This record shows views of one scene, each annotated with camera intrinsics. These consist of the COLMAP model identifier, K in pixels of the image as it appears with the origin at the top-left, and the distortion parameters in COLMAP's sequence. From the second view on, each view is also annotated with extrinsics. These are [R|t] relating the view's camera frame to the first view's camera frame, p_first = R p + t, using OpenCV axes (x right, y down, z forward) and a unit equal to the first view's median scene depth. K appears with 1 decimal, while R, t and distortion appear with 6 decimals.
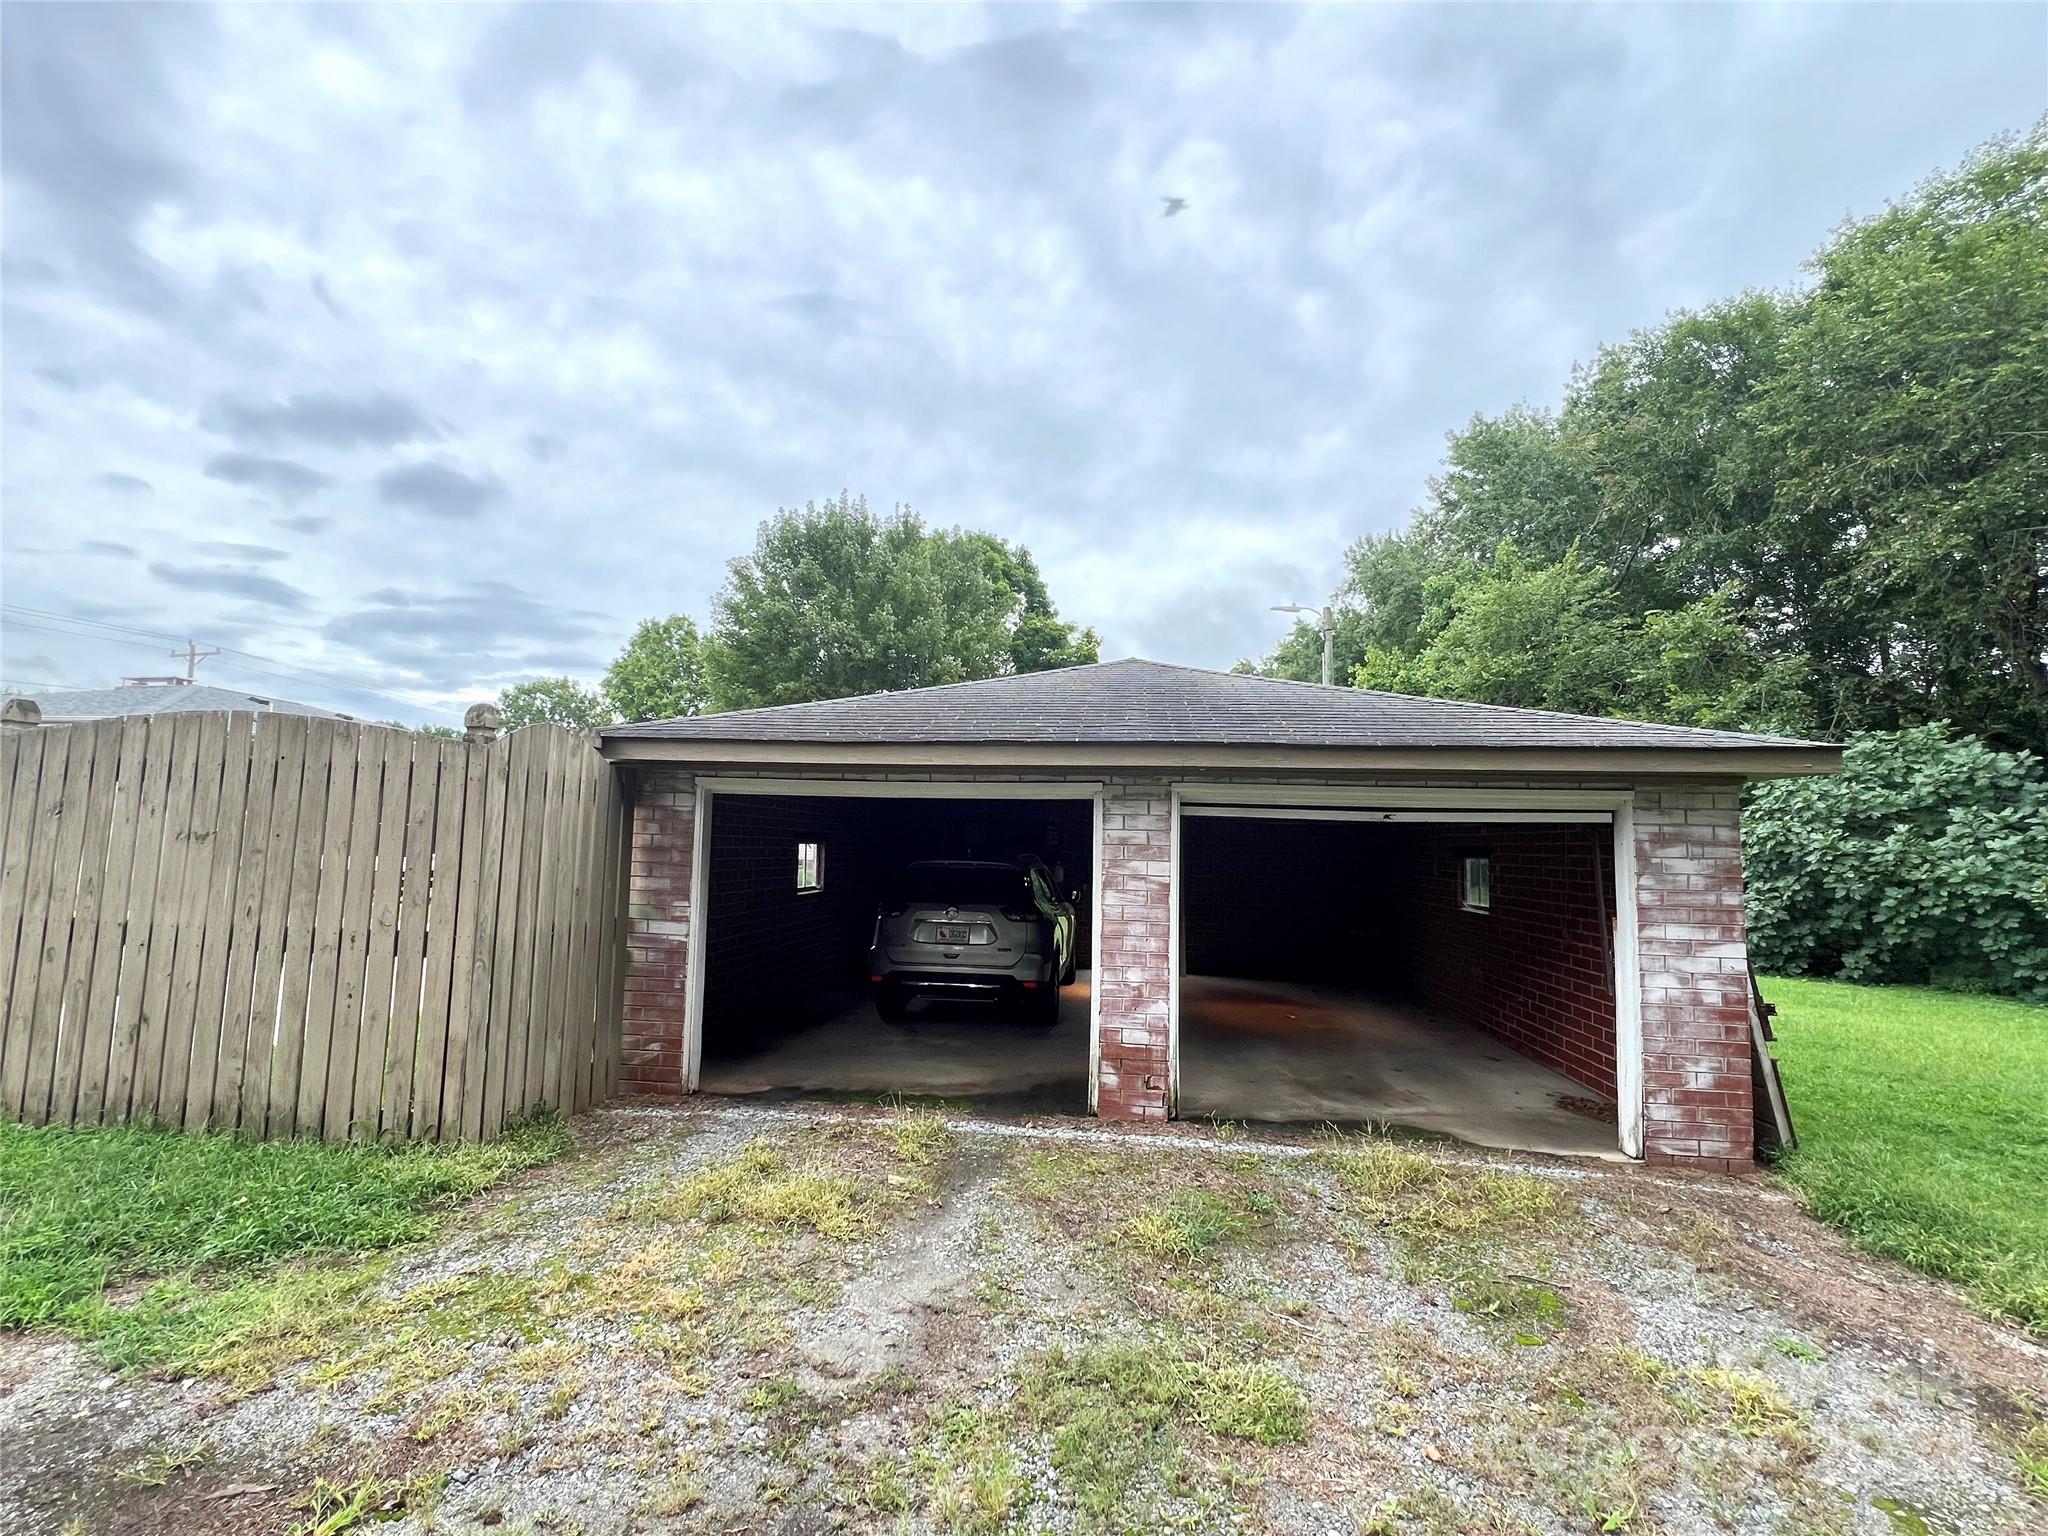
lens RADIAL K [[881.9, 0, 1022.4], [0, 881.9, 768.5], [0, 0, 1]] dist [0.002130, 0.000136]
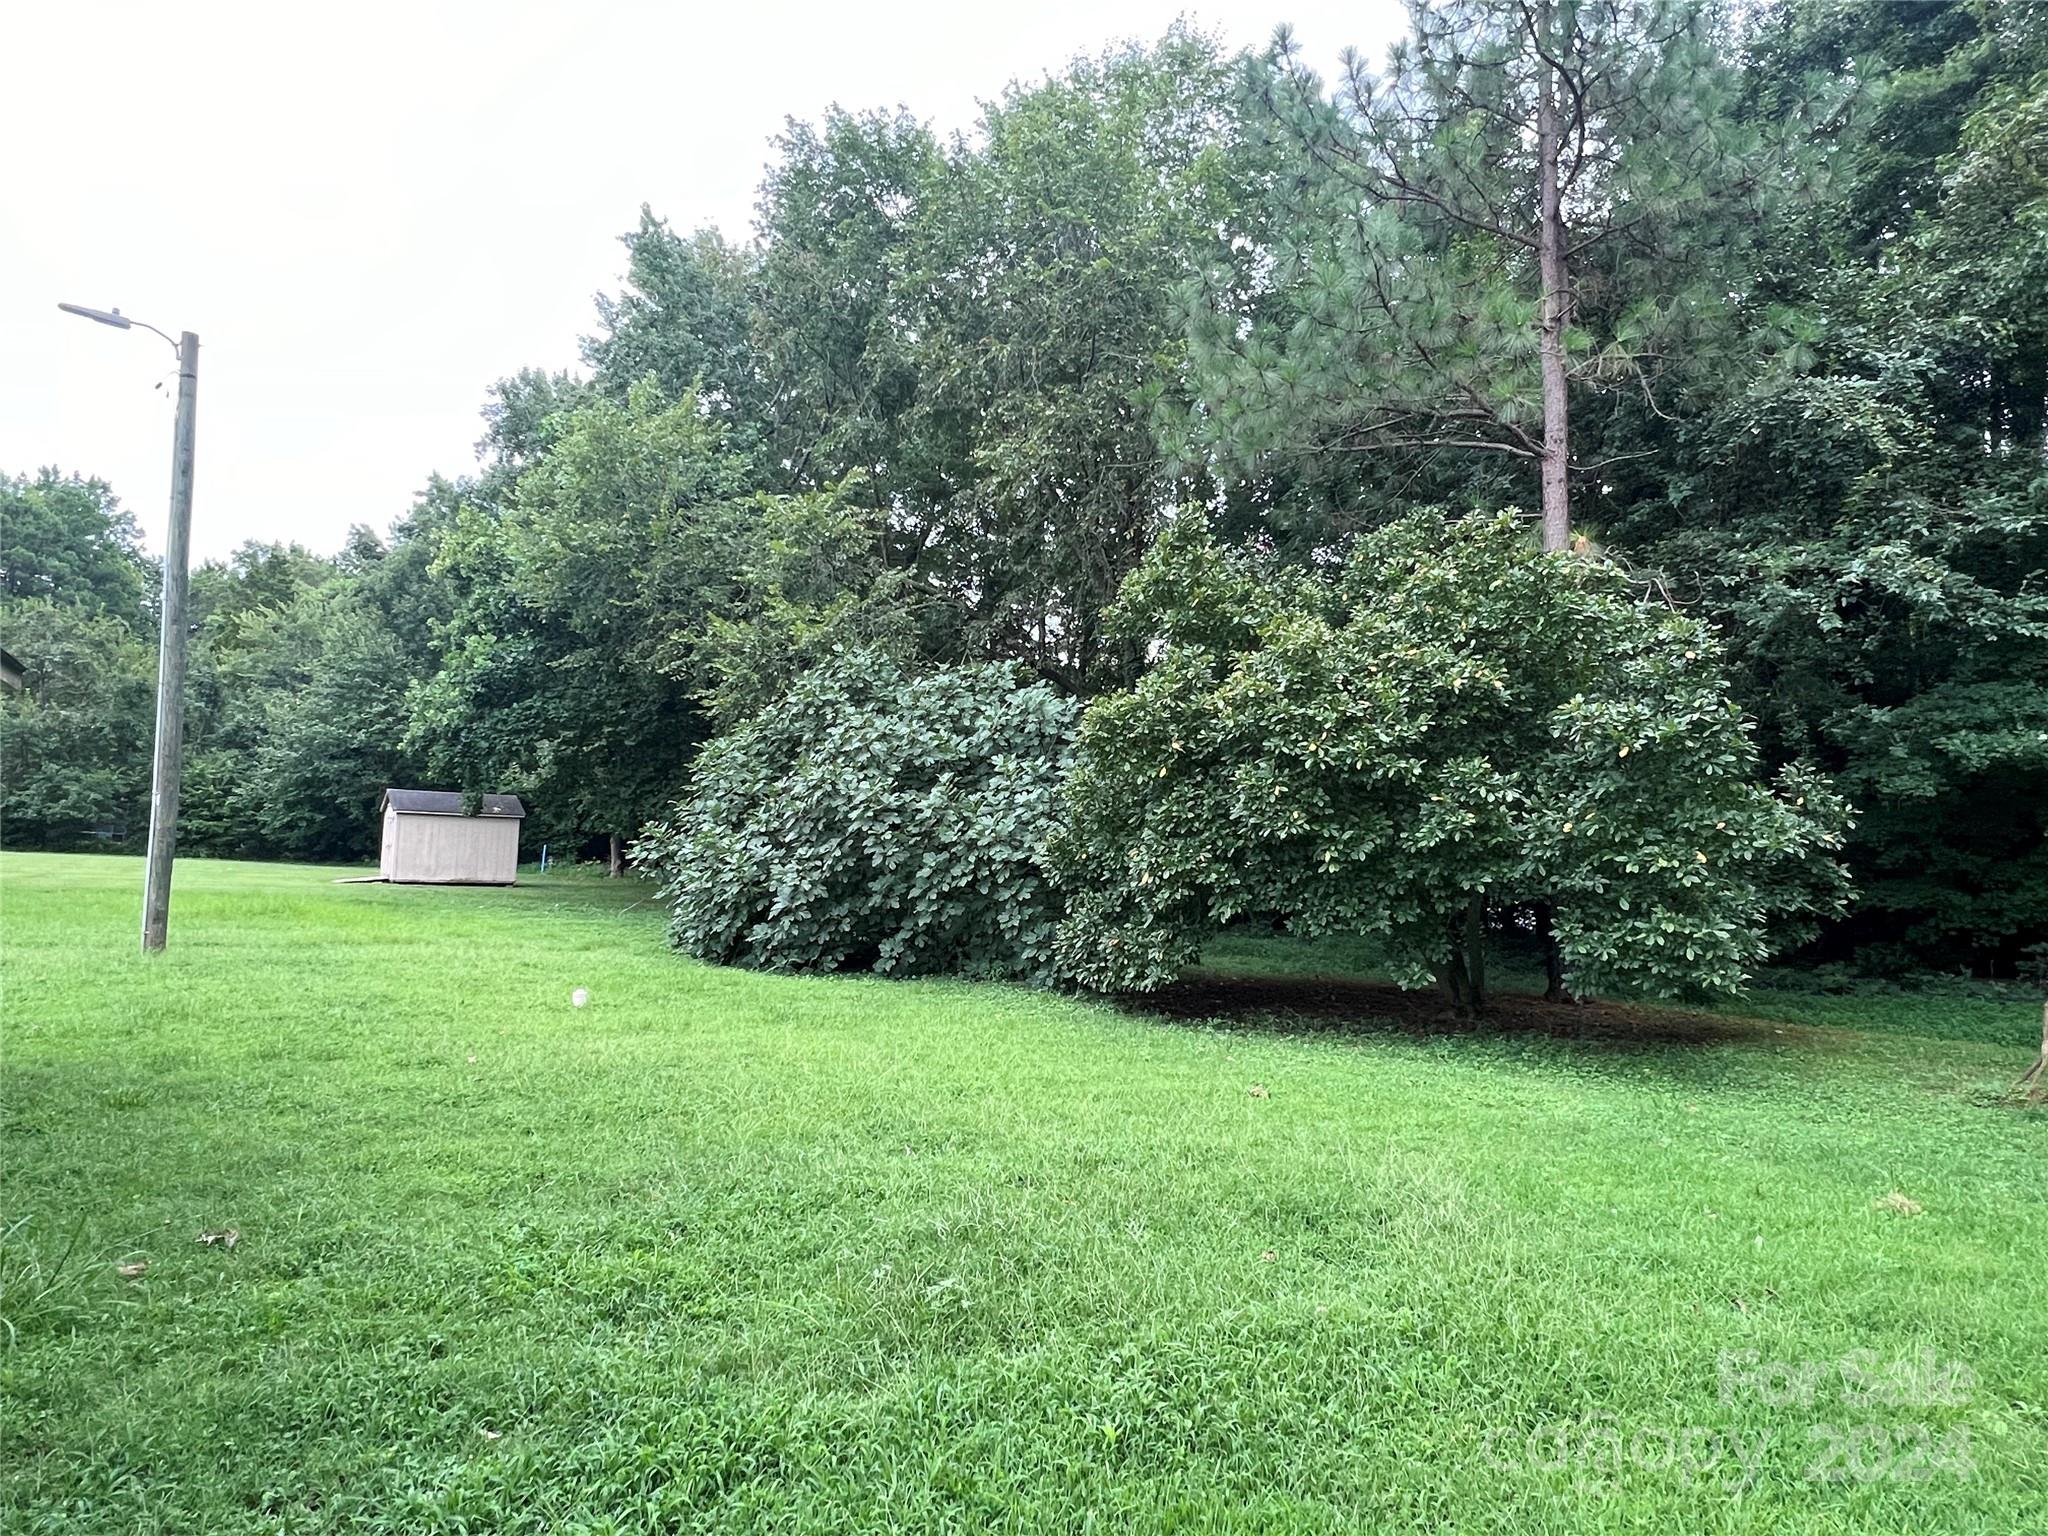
lens RADIAL K [[1136.6, 0, 1023.7], [0, 1136.6, 762.6], [0, 0, 1]] dist [-0.004162, -0.000128]
pose [[0.756704, 0.054550, 0.651478, 0.375448], [-0.075033, 0.997174, 0.003657, 0.044005], [-0.649438, -0.051649, 0.758659, 0.182710]]
